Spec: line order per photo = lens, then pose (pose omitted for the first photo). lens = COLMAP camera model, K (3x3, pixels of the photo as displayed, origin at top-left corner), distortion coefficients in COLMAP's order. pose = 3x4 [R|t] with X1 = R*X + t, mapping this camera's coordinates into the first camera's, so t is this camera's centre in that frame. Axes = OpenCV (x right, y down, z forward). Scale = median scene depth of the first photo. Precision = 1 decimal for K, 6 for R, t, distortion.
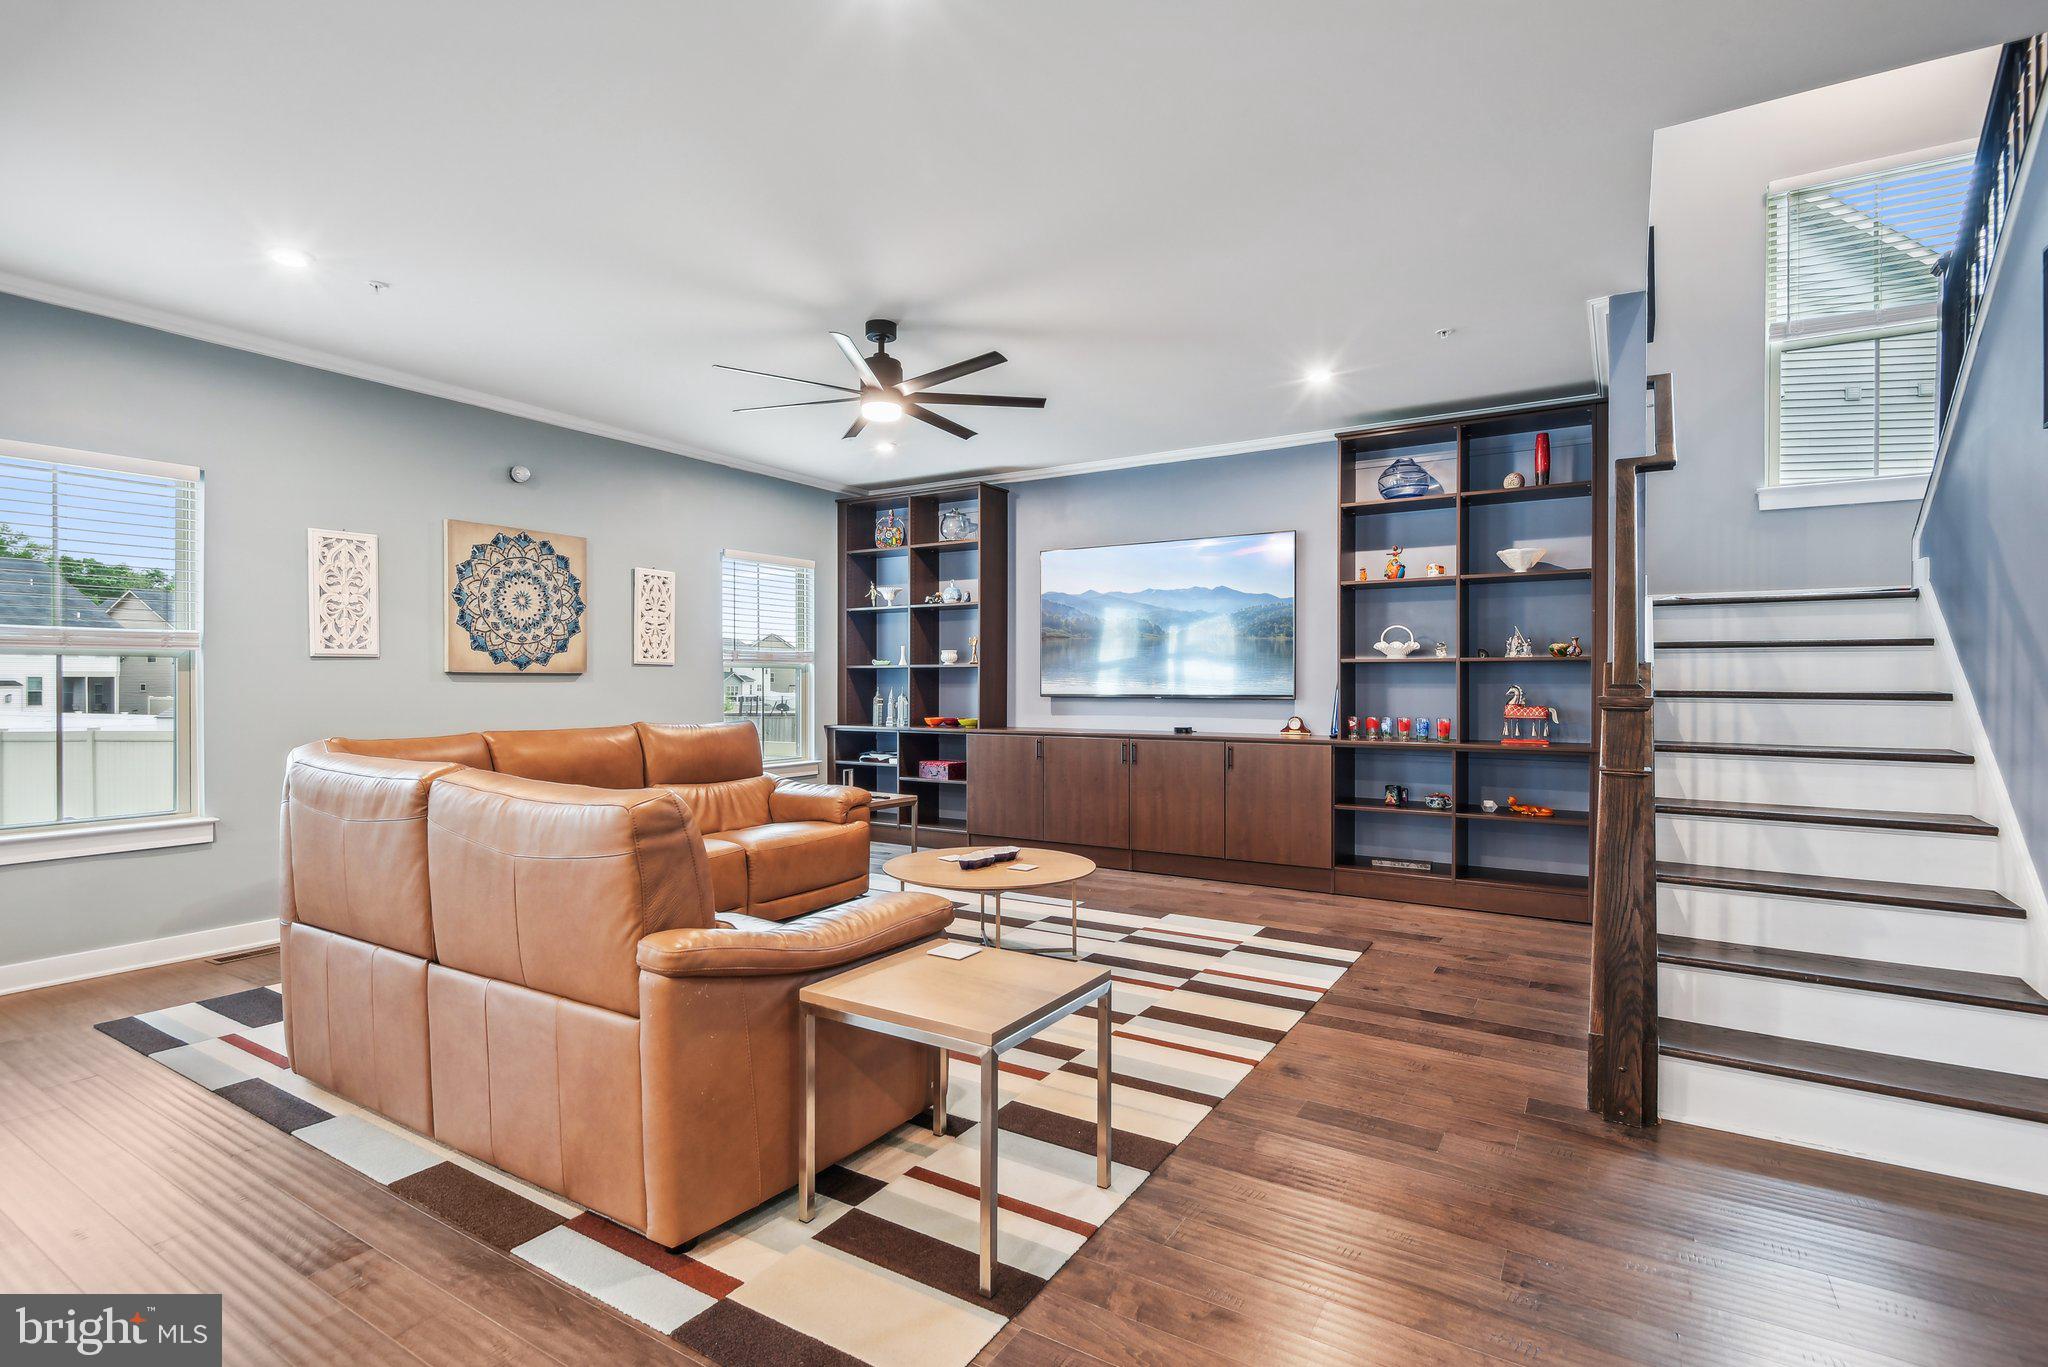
lens RADIAL K [[980.0, 0, 1017.9], [0, 980.0, 684.9], [0, 0, 1]] dist [-0.006352, -0.002177]
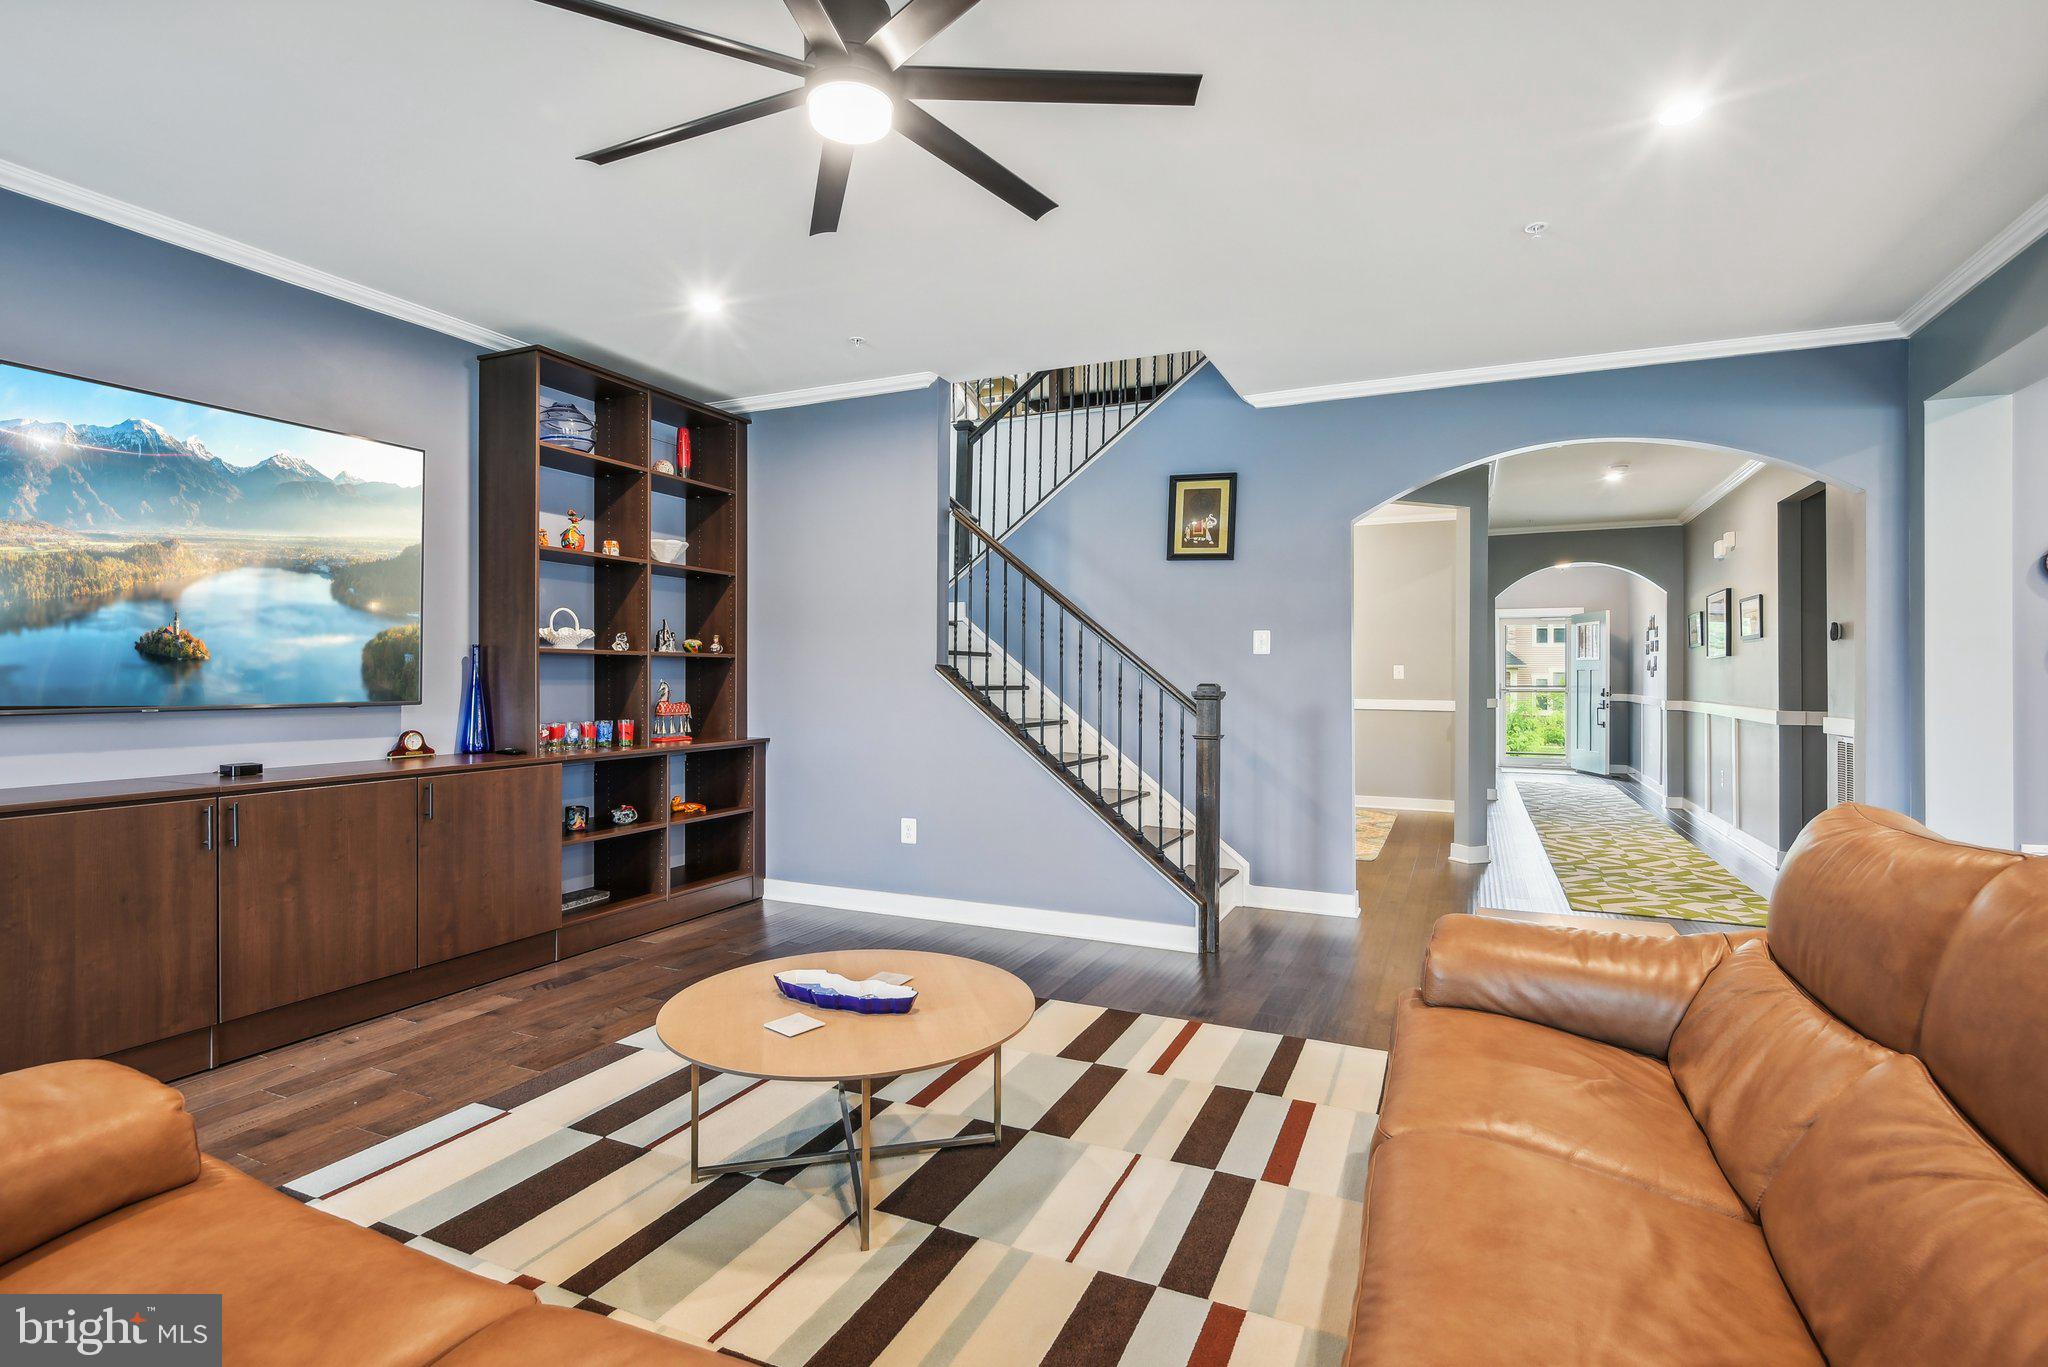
lens RADIAL K [[980.0, 0, 1024.8], [0, 980.0, 679.1], [0, 0, 1]] dist [-0.006352, -0.002177]
pose [[-0.122083, -0.007240, 0.992493, -0.437098], [0.004351, 0.999960, 0.007830, -0.006461], [-0.992510, 0.005274, -0.122047, 0.693126]]
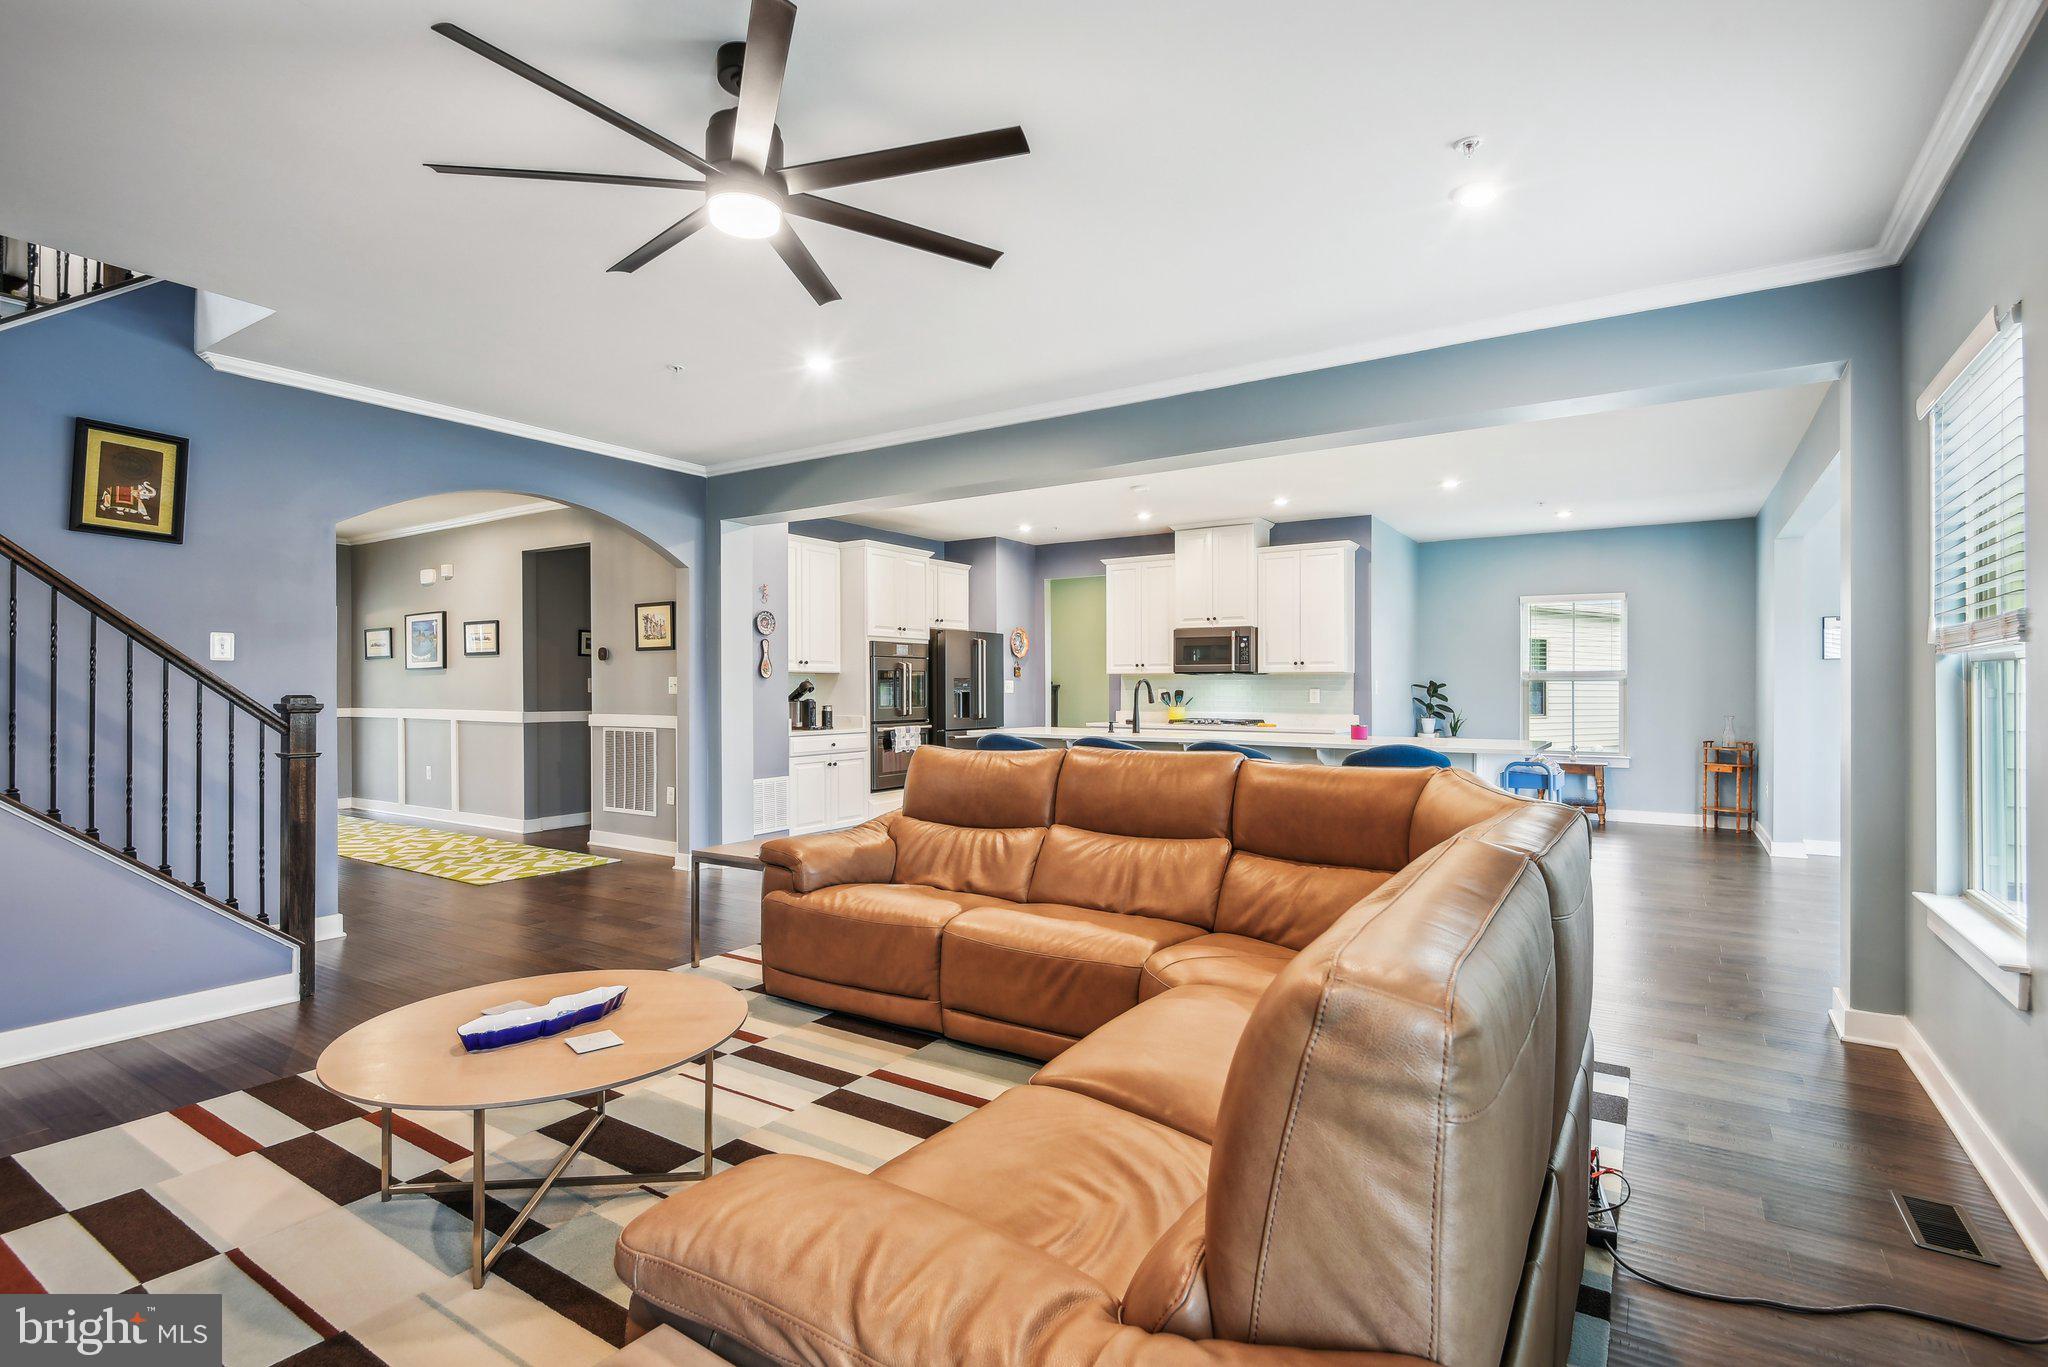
lens RADIAL K [[980.0, 0, 1035.7], [0, 980.0, 680.8], [0, 0, 1]] dist [-0.006352, -0.002177]
pose [[-0.999898, -0.003422, 0.013835, -0.221743], [-0.003422, 0.999994, 0.000057, -0.007614], [-0.013835, 0.000009, -0.999904, 1.111021]]
